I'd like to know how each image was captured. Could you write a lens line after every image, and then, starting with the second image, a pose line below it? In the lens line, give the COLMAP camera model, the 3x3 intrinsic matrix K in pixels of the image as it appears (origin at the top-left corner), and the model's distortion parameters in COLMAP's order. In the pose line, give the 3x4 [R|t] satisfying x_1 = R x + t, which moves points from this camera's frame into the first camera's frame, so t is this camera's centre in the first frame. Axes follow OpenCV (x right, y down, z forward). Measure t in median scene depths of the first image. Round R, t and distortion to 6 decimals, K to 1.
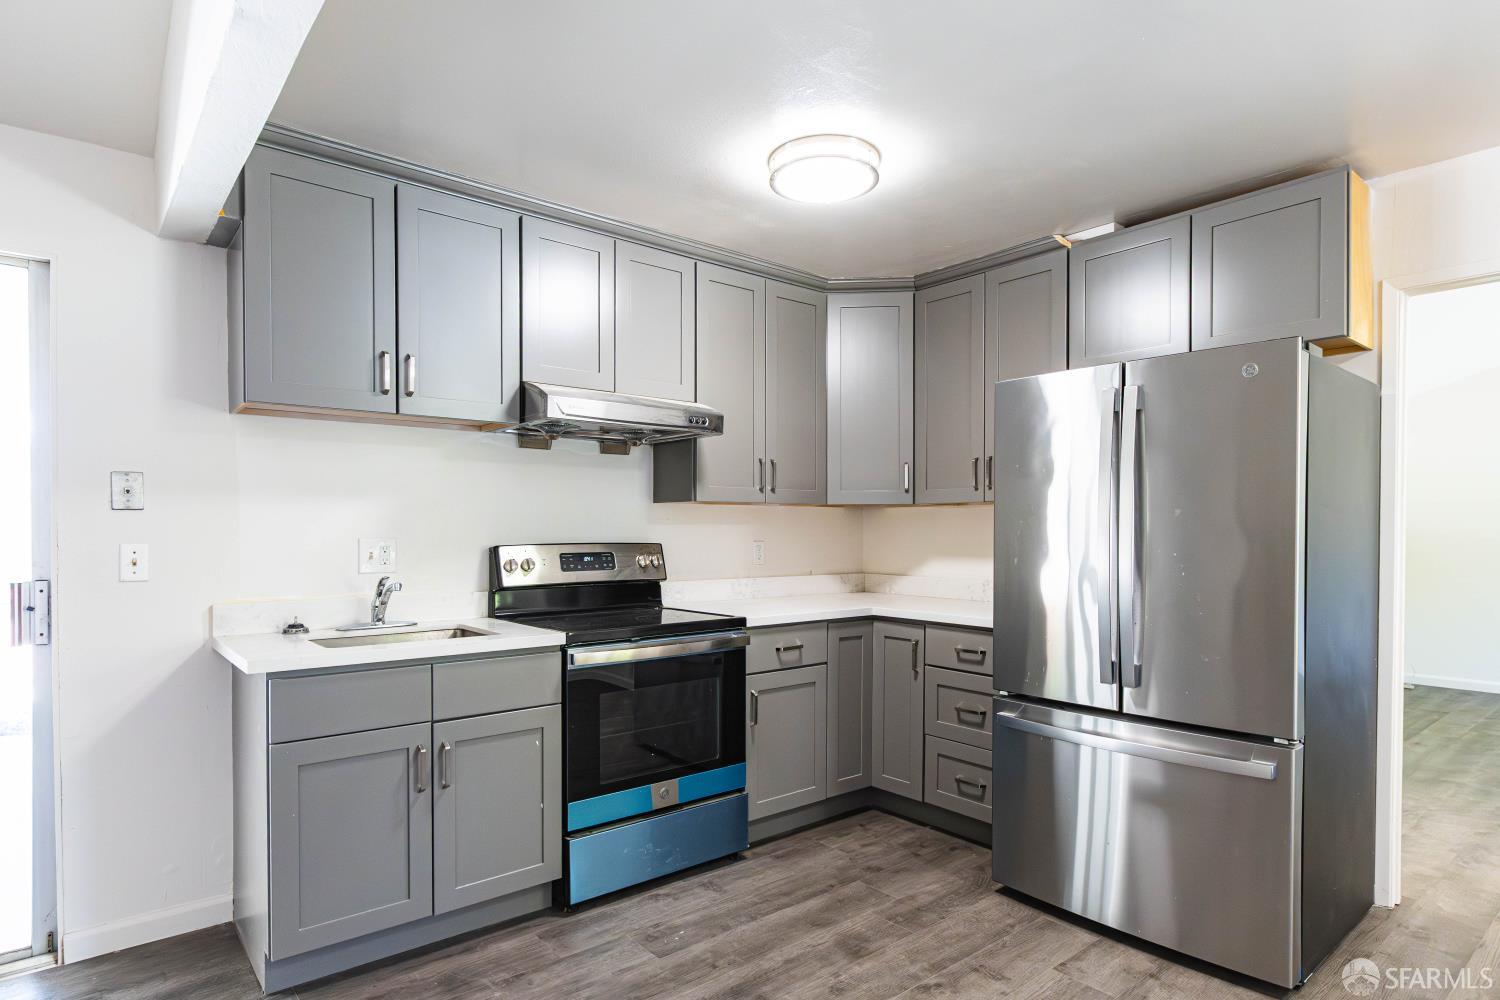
lens RADIAL K [[821.2, 0, 740.9], [0, 821.2, 536.9], [0, 0, 1]] dist [0.003129, -0.000276]
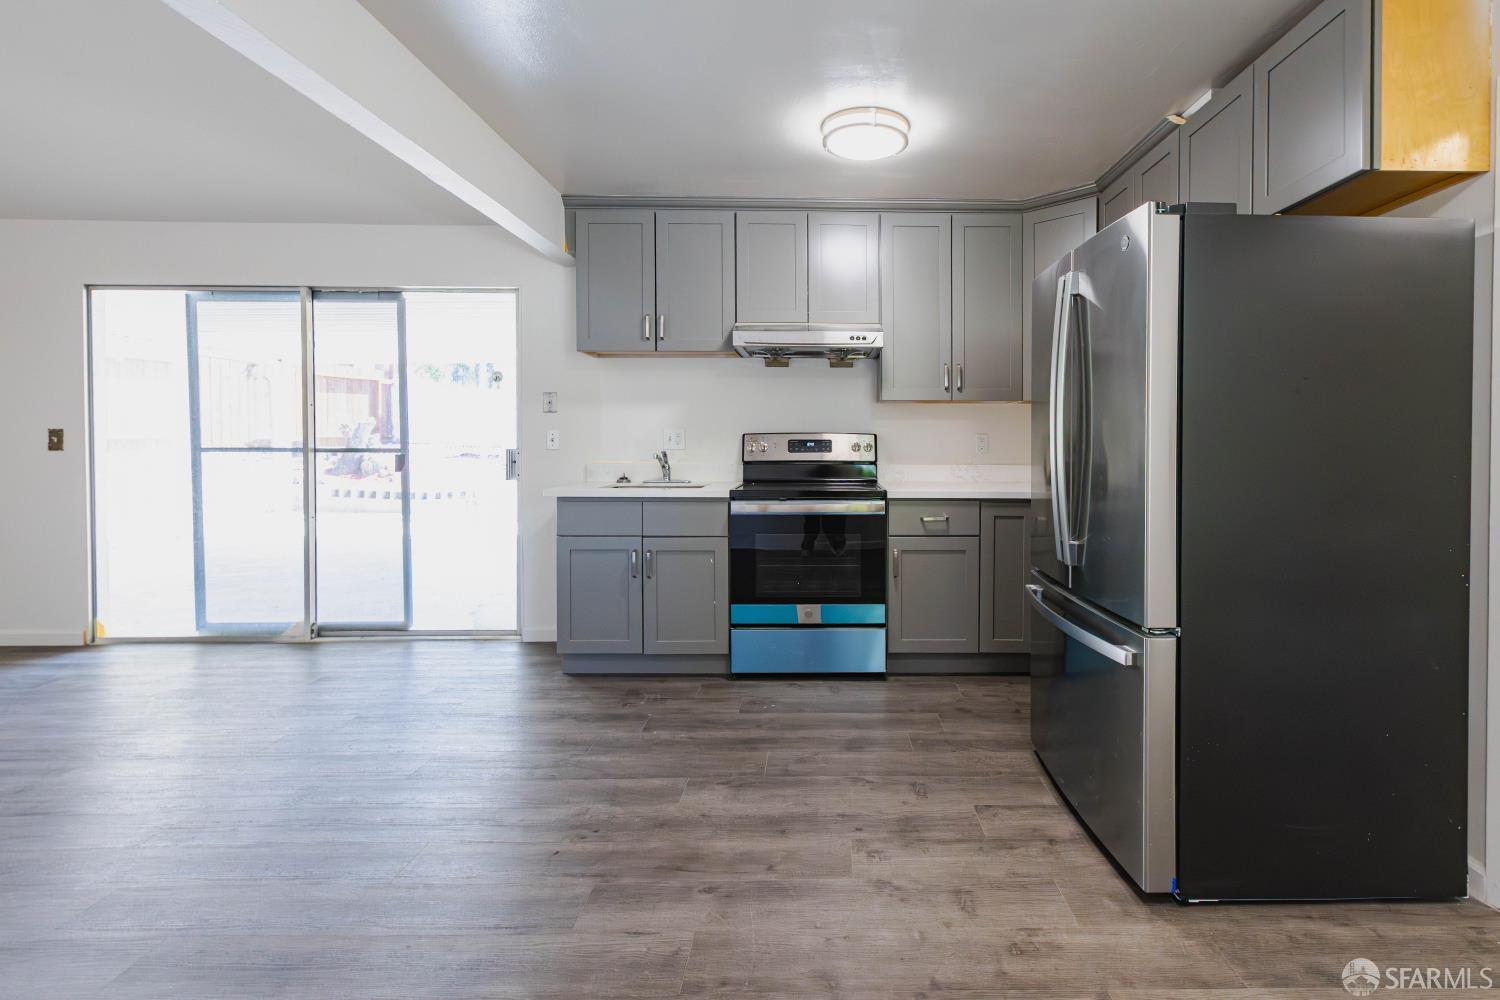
lens RADIAL K [[709.2, 0, 832.4], [0, 709.2, 448.1], [0, 0, 1]] dist [0.010642, 0.000396]
pose [[0.782152, 0.011647, -0.622978, 0.664917], [-0.008599, 0.999932, 0.007899, 0.026373], [0.623028, -0.000821, 0.782199, 0.098670]]
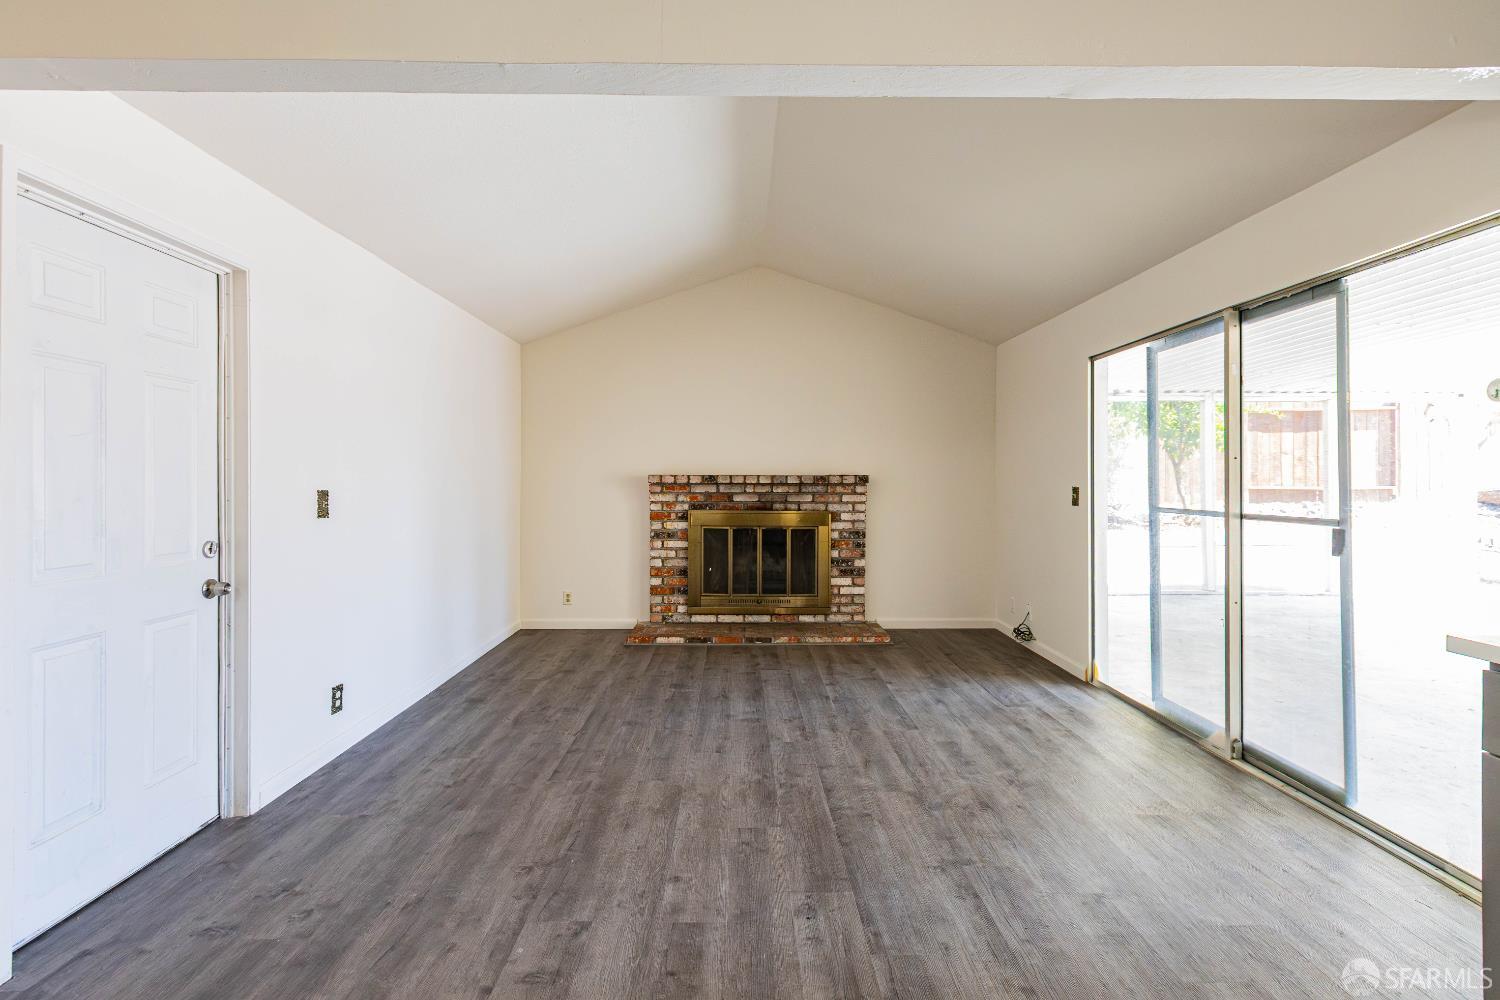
lens RADIAL K [[689.2, 0, 749.0], [0, 689.2, 480.9], [0, 0, 1]] dist [0.004126, 0.000215]
pose [[-0.623136, -0.000192, -0.782113, 0.287193], [-0.010317, 0.999915, 0.007974, -0.003632], [0.782045, 0.013038, -0.623085, 0.628190]]
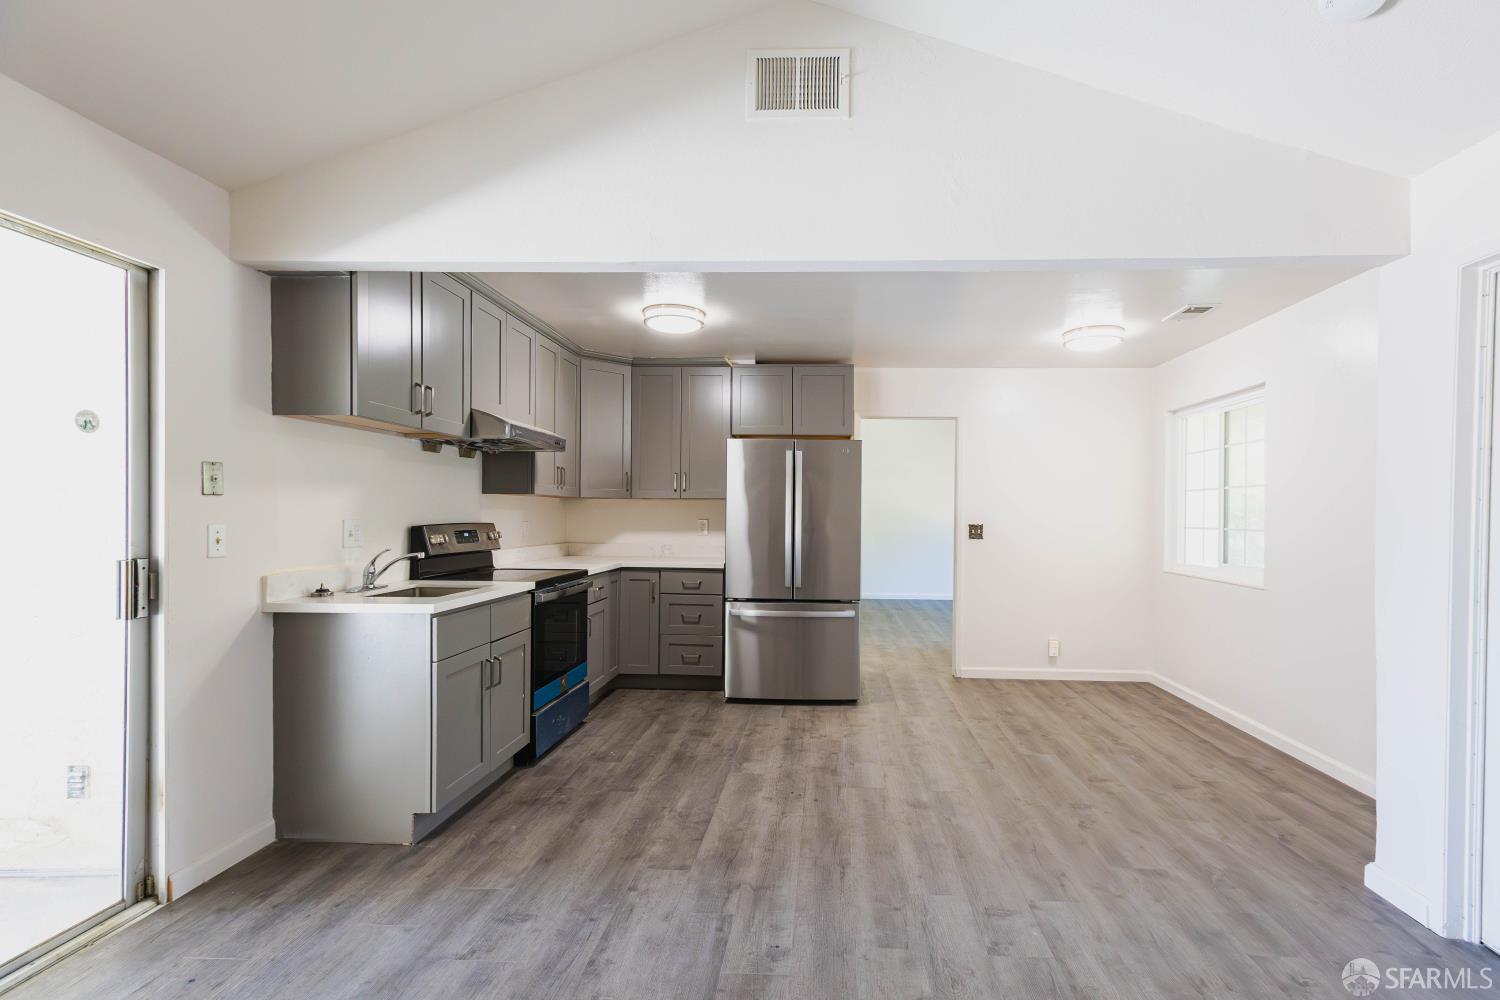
lens RADIAL K [[701.0, 0, 802.4], [0, 701.0, 519.7], [0, 0, 1]] dist [0.006056, -0.000022]
pose [[0.665441, -0.000693, 0.746450, -0.776586], [-0.001374, 0.999997, 0.002153, -0.001655], [-0.746449, -0.002458, 0.665438, -0.221215]]
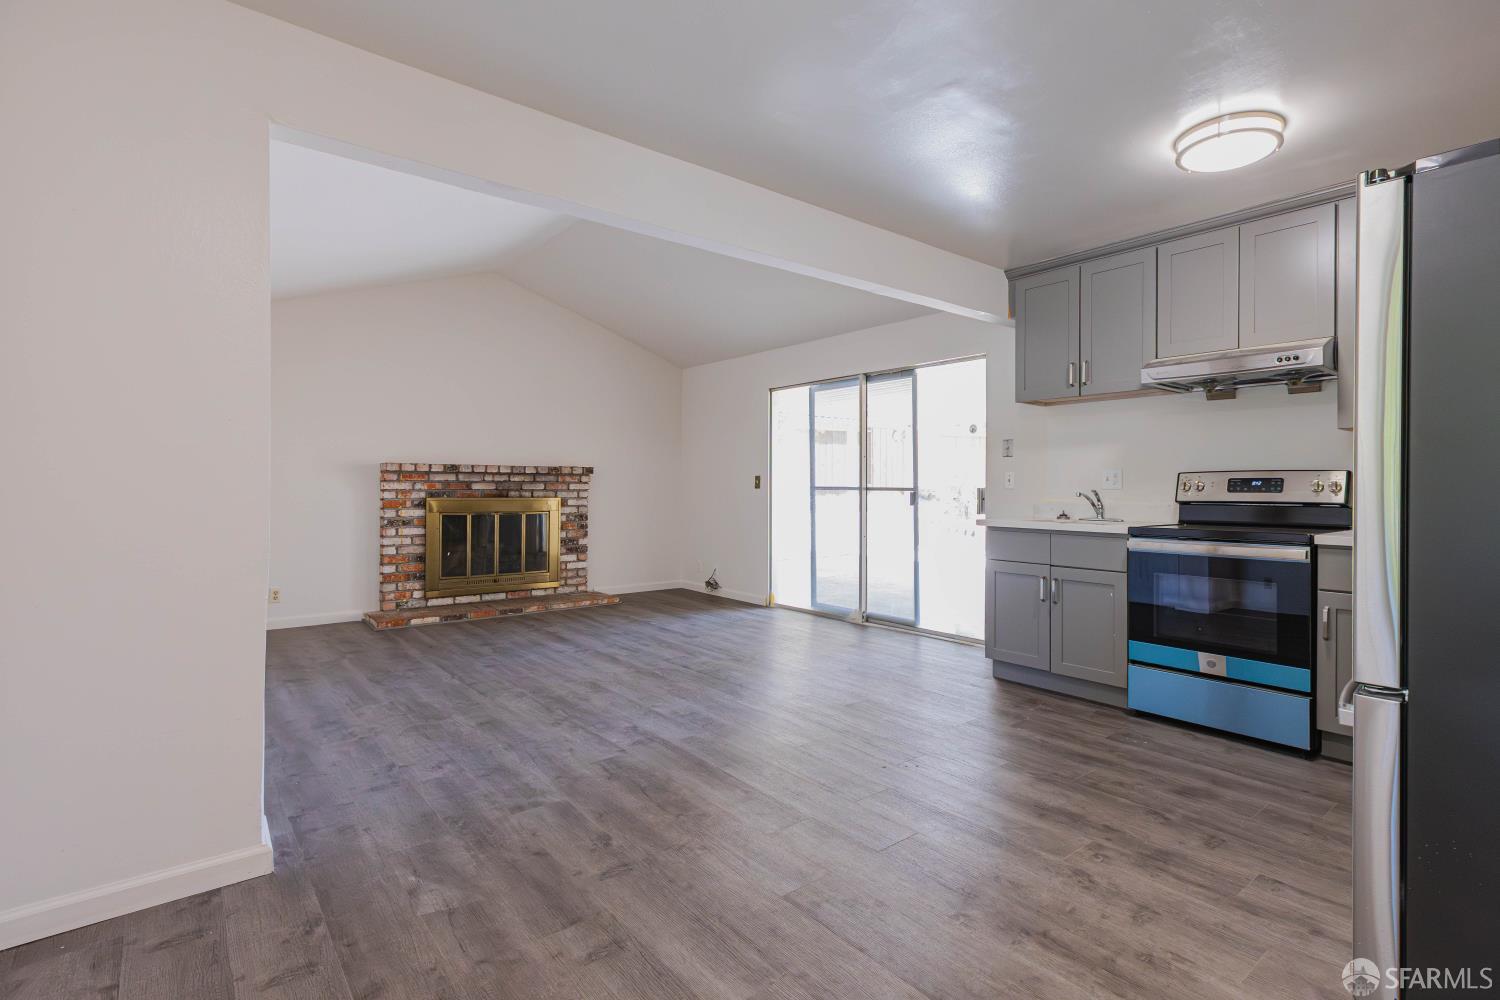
lens RADIAL K [[733.8, 0, 795.7], [0, 733.8, 487.5], [0, 0, 1]] dist [0.015003, 0.000186]
pose [[0.017380, 0.000976, -0.999848, 1.026401], [-0.014390, 0.999896, 0.000726, 0.047841], [0.999745, 0.014375, 0.017392, 0.328975]]
